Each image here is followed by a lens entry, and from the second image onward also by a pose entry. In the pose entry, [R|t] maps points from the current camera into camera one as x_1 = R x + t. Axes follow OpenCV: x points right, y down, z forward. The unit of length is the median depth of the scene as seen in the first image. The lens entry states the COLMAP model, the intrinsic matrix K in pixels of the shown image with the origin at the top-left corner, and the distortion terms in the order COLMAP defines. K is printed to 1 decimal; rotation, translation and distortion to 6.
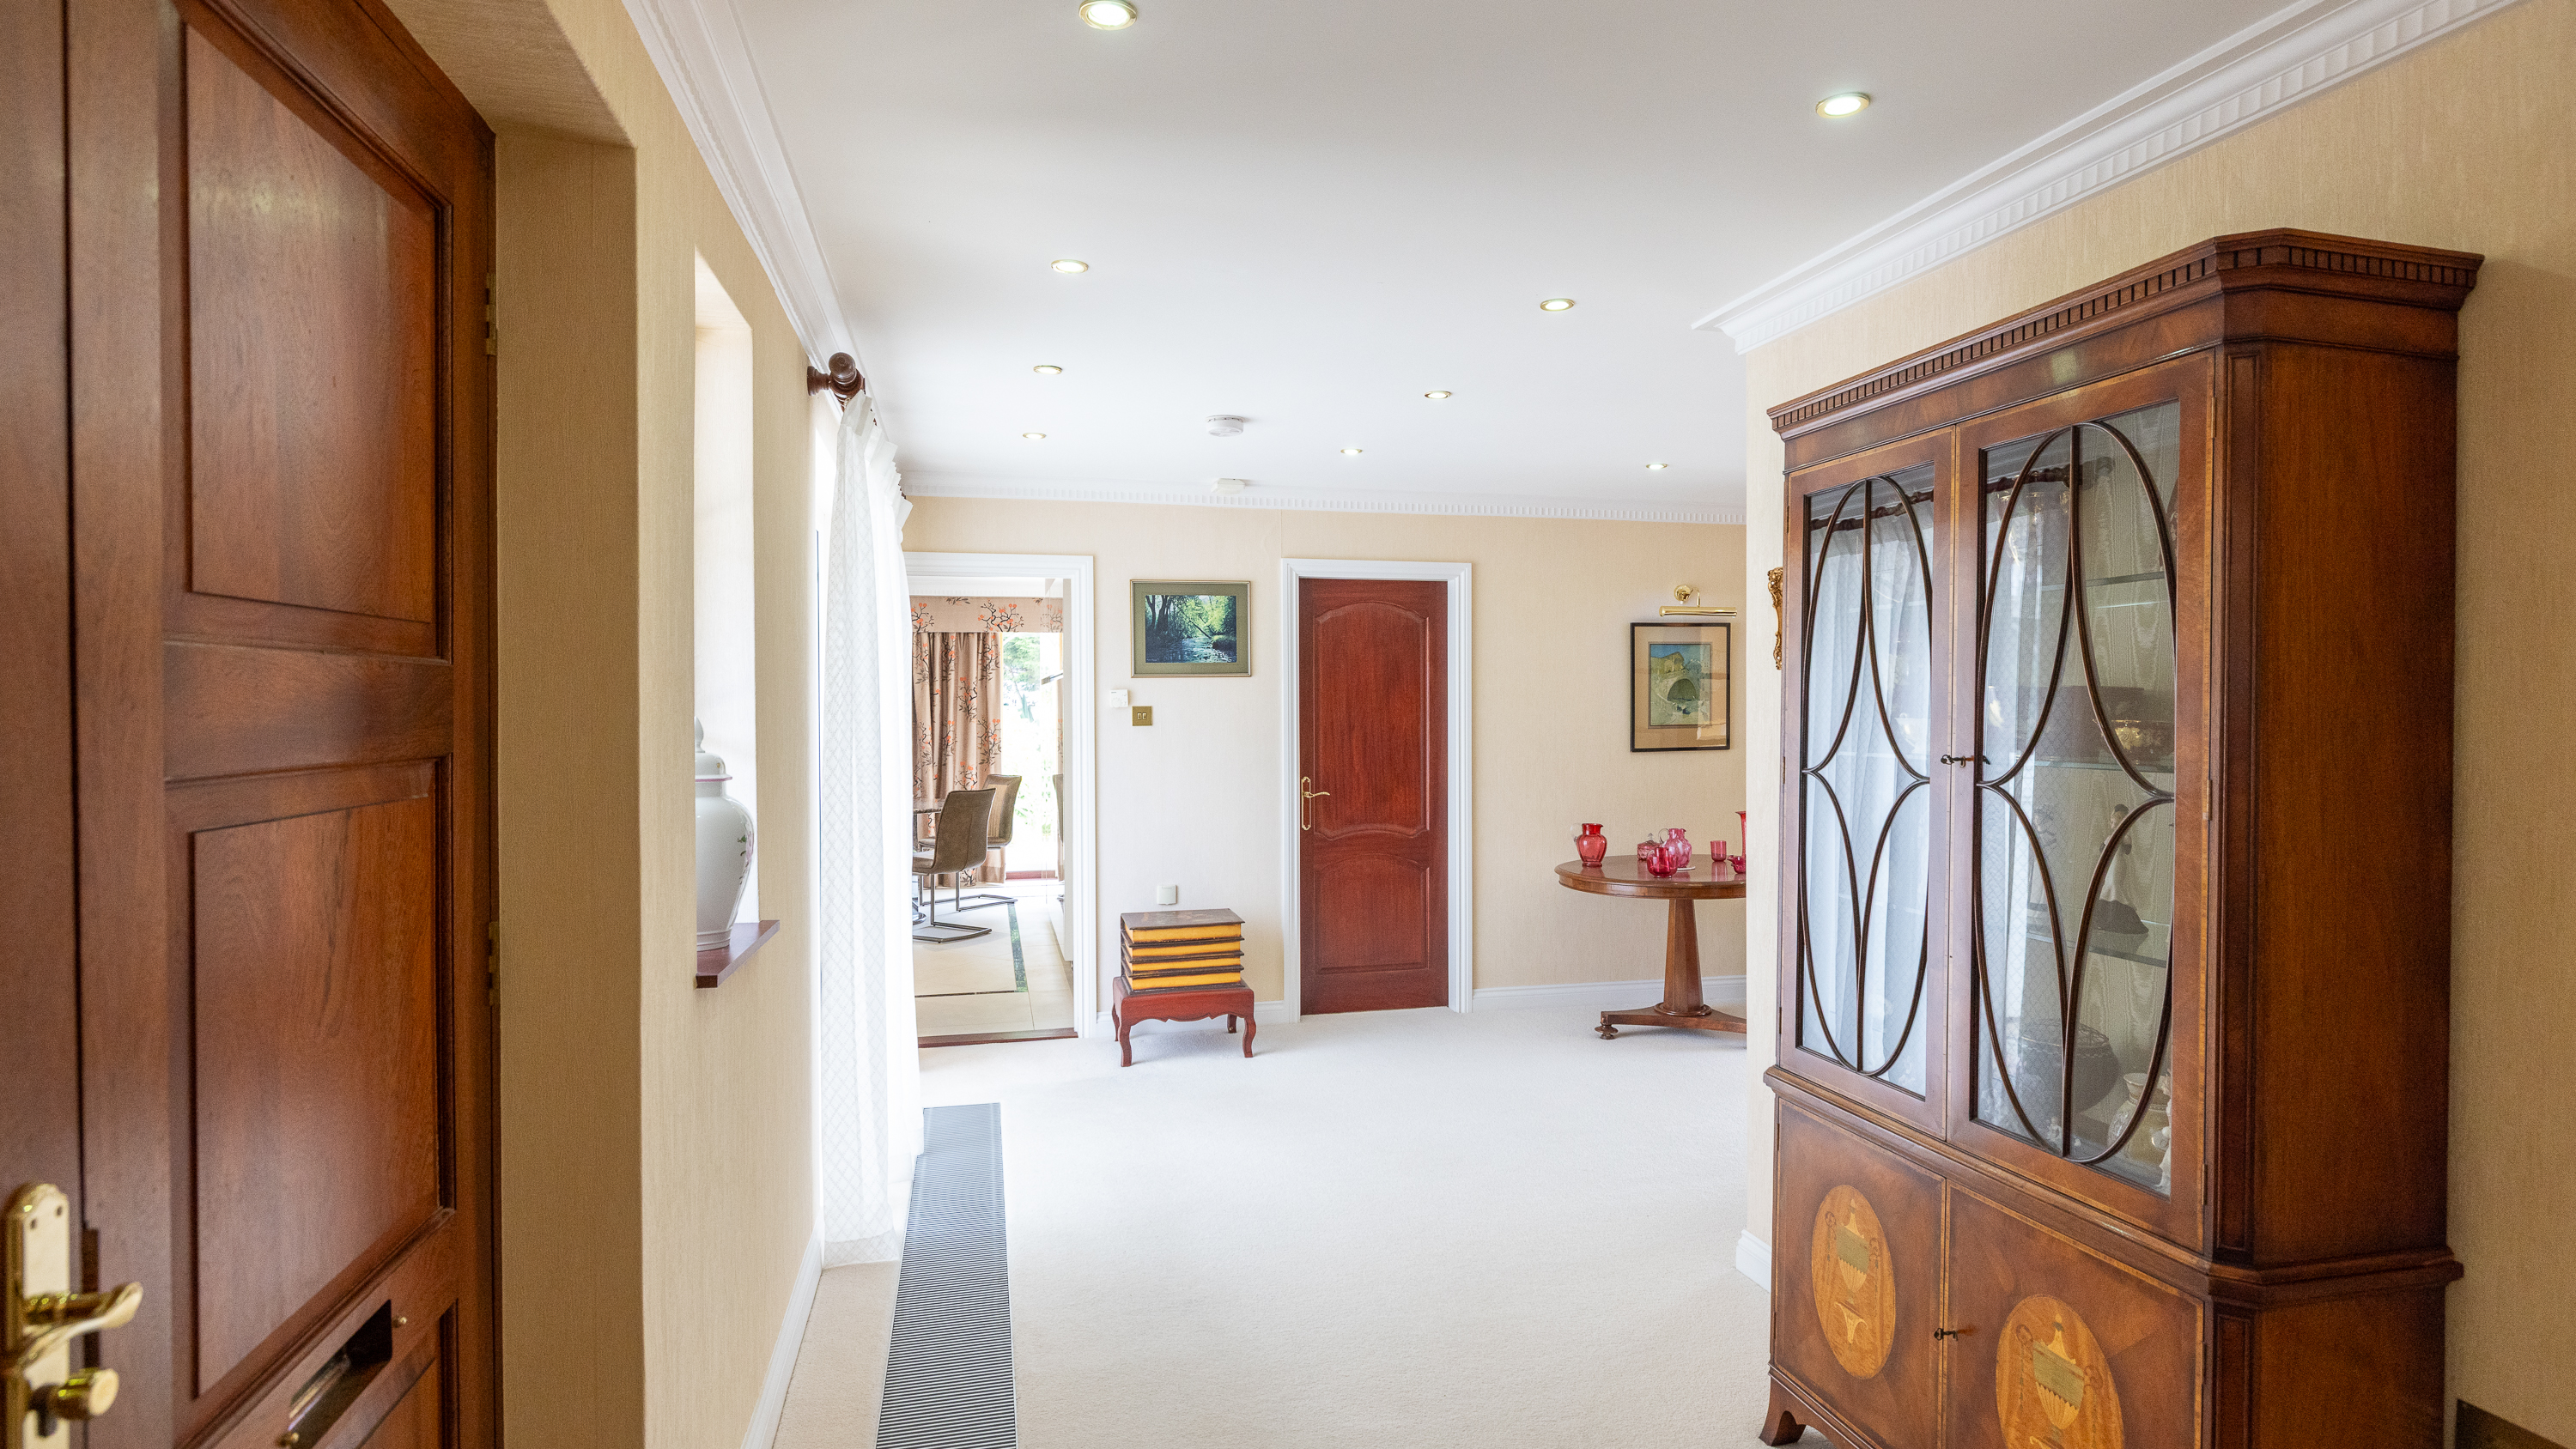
lens RADIAL K [[1271.9, 0, 1288.2], [0, 1271.9, 725.3], [0, 0, 1]] dist [-0.003037, -0.000056]
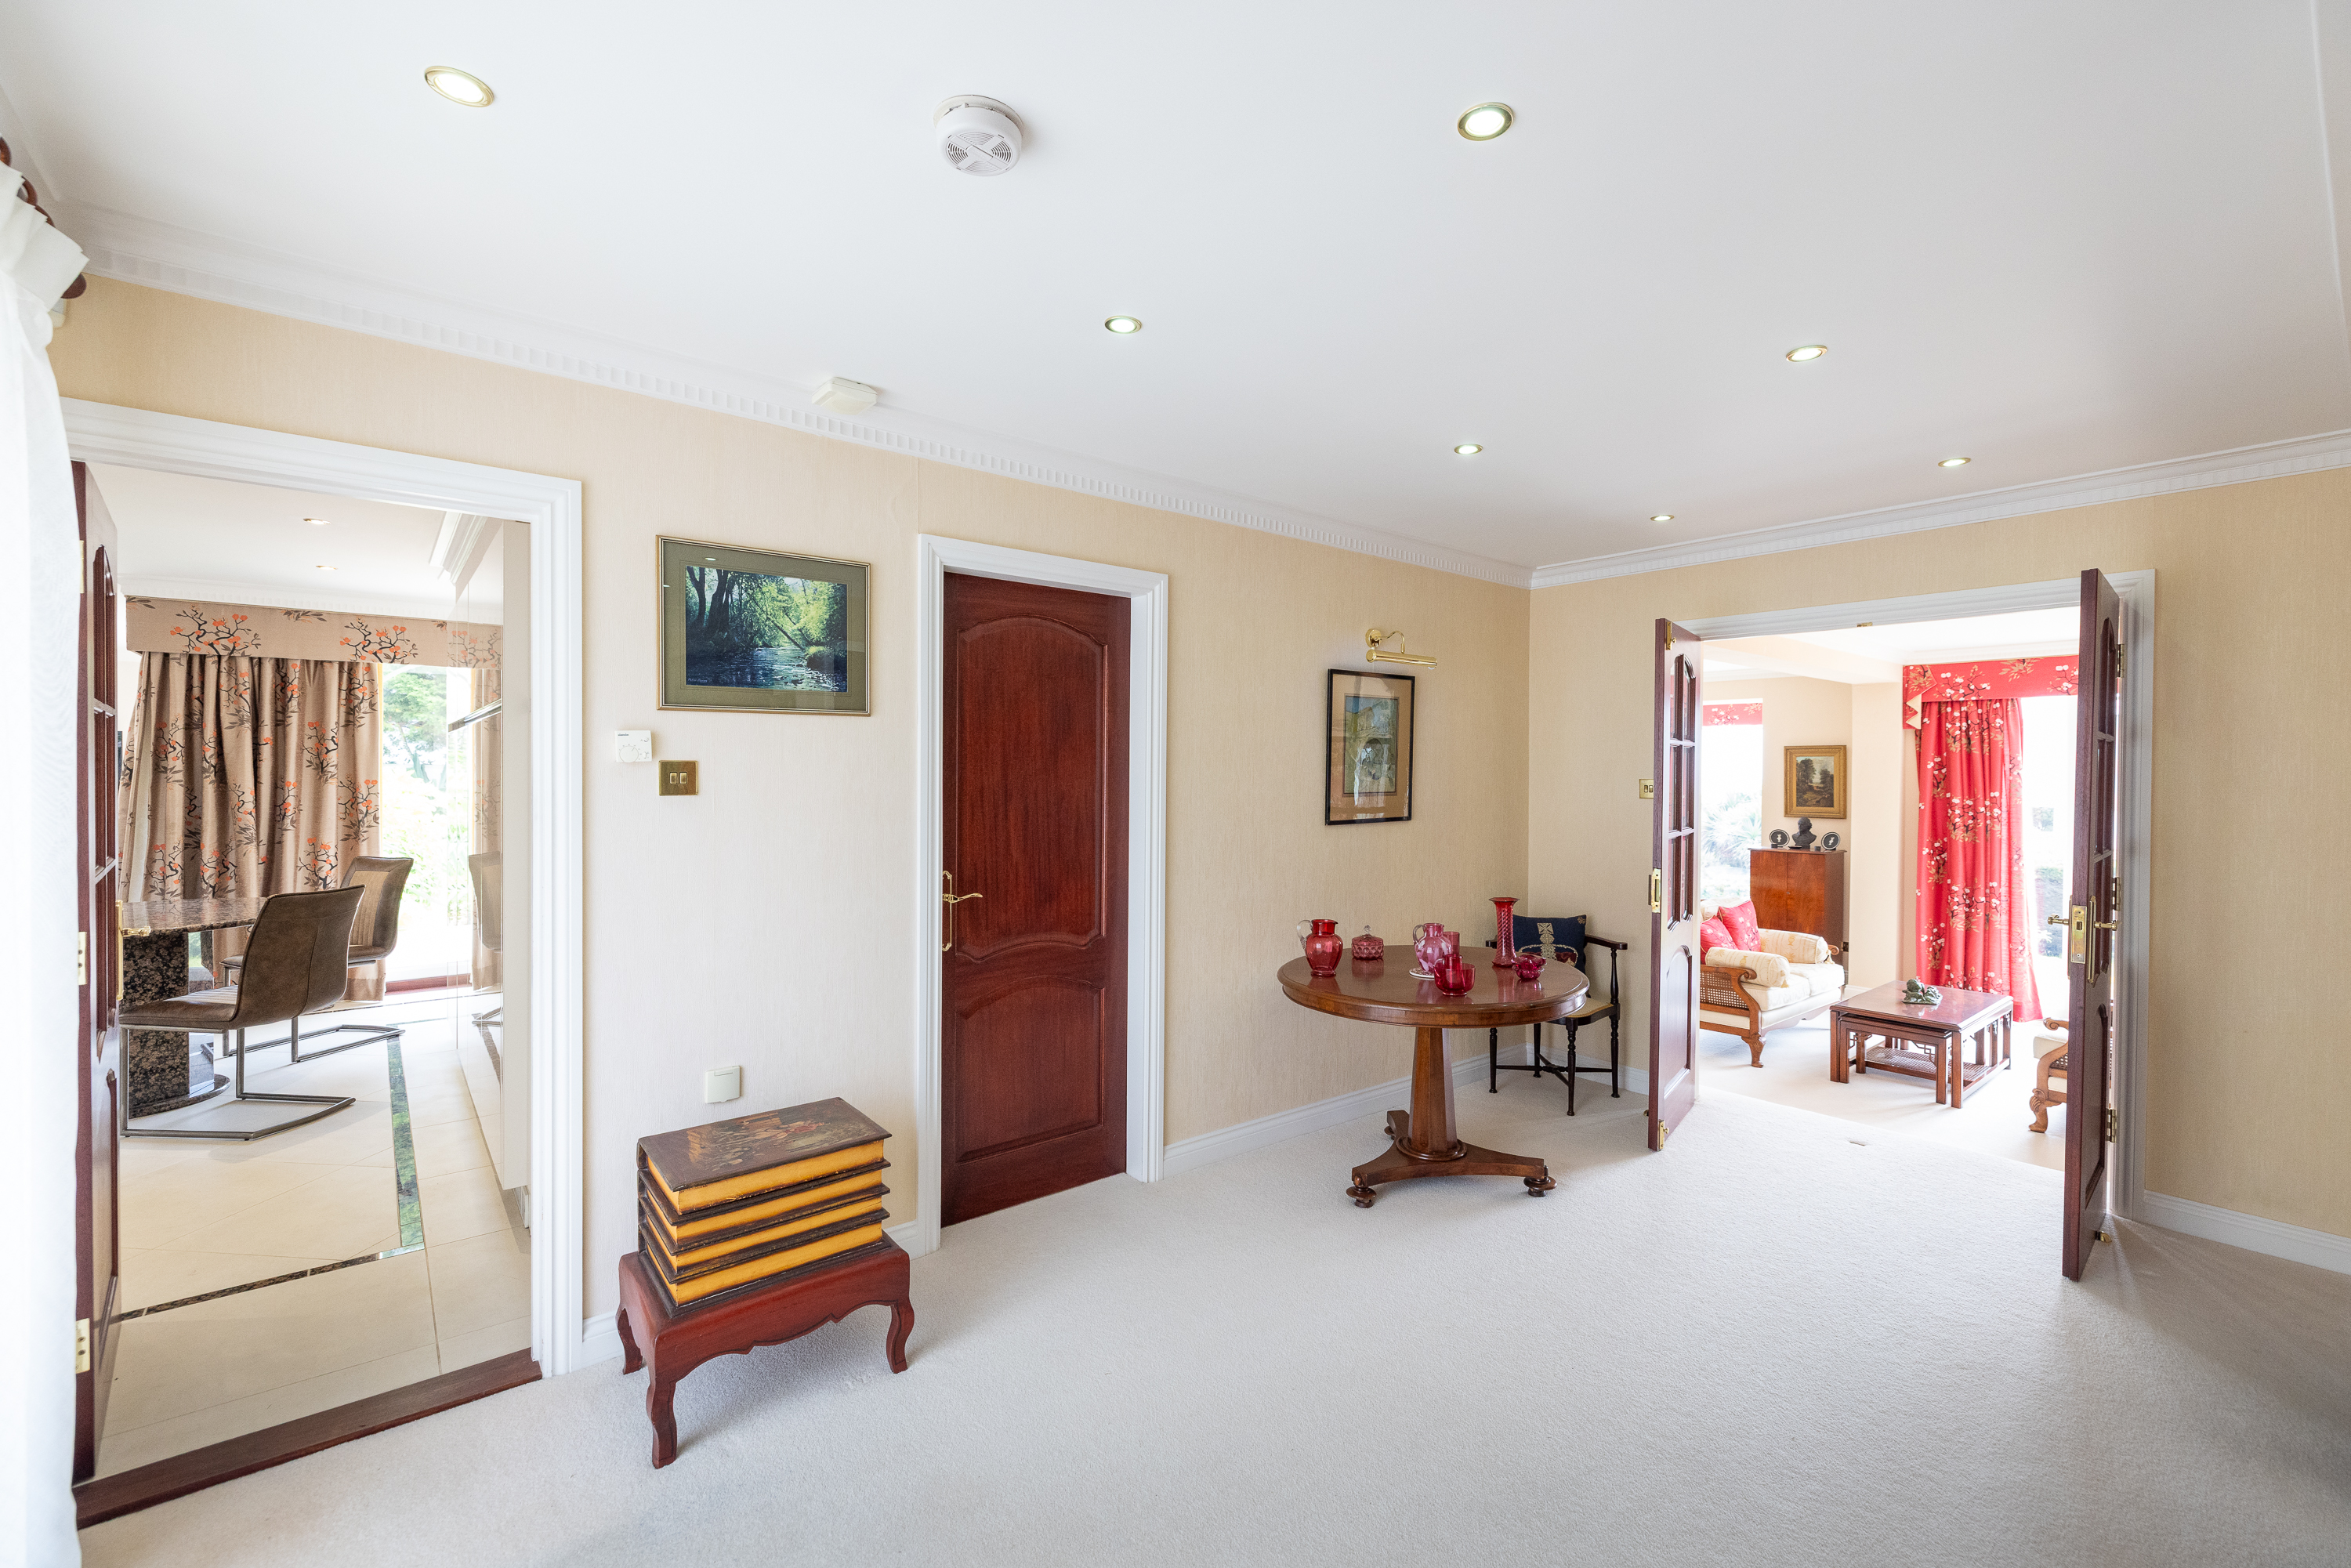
lens RADIAL K [[987.6, 0, 1183.4], [0, 987.6, 784.0], [0, 0, 1]] dist [0.004564, 0.001073]
pose [[0.898420, 0.004279, 0.439117, -0.099574], [-0.003241, 0.999990, -0.003113, -0.003677], [-0.439126, 0.001374, 0.898424, 0.471800]]
